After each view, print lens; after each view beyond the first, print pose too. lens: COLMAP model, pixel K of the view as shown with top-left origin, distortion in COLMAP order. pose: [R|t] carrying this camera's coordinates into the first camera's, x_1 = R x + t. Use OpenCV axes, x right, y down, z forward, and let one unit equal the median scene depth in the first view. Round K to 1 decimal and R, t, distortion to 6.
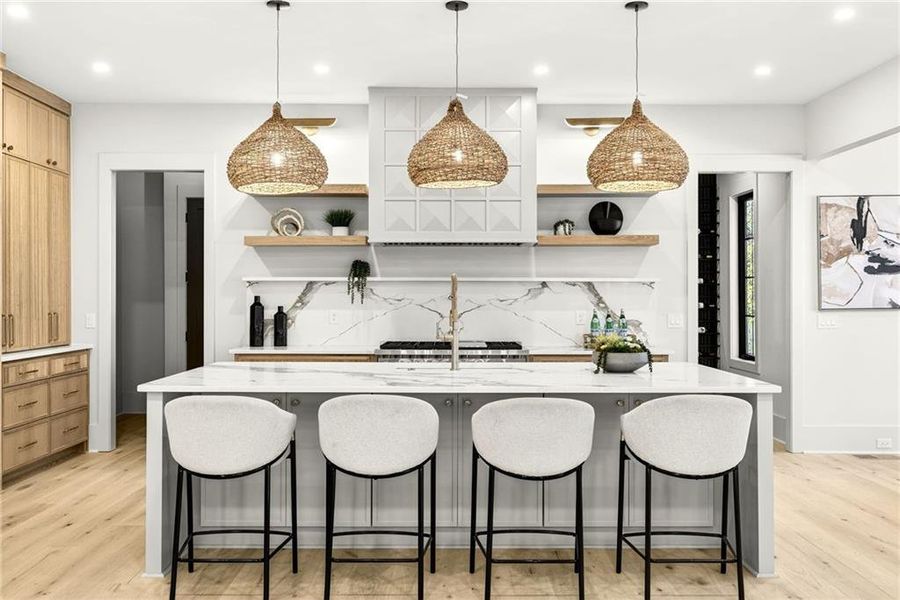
lens RADIAL K [[831.0, 0, 450.0], [0, 831.0, 296.2], [0, 0, 1]] dist [-0.020404, 0.000000]
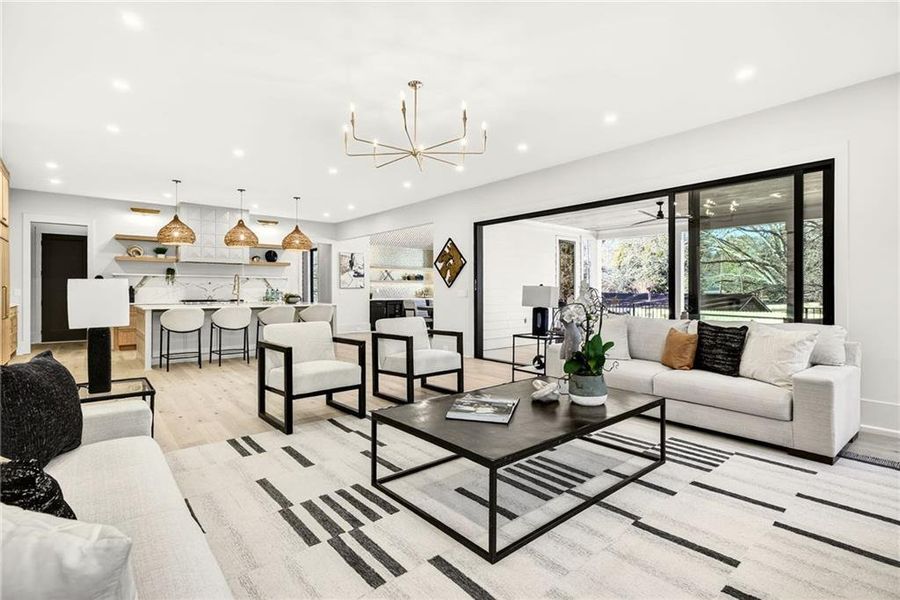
lens RADIAL K [[450.8, 0, 449.3], [0, 450.8, 293.7], [0, 0, 1]] dist [-0.001919, -0.000048]
pose [[0.764730, -0.004247, 0.644337, -0.347556], [0.000269, 0.999980, 0.006272, 0.027026], [-0.644351, -0.004623, 0.764716, -0.593320]]
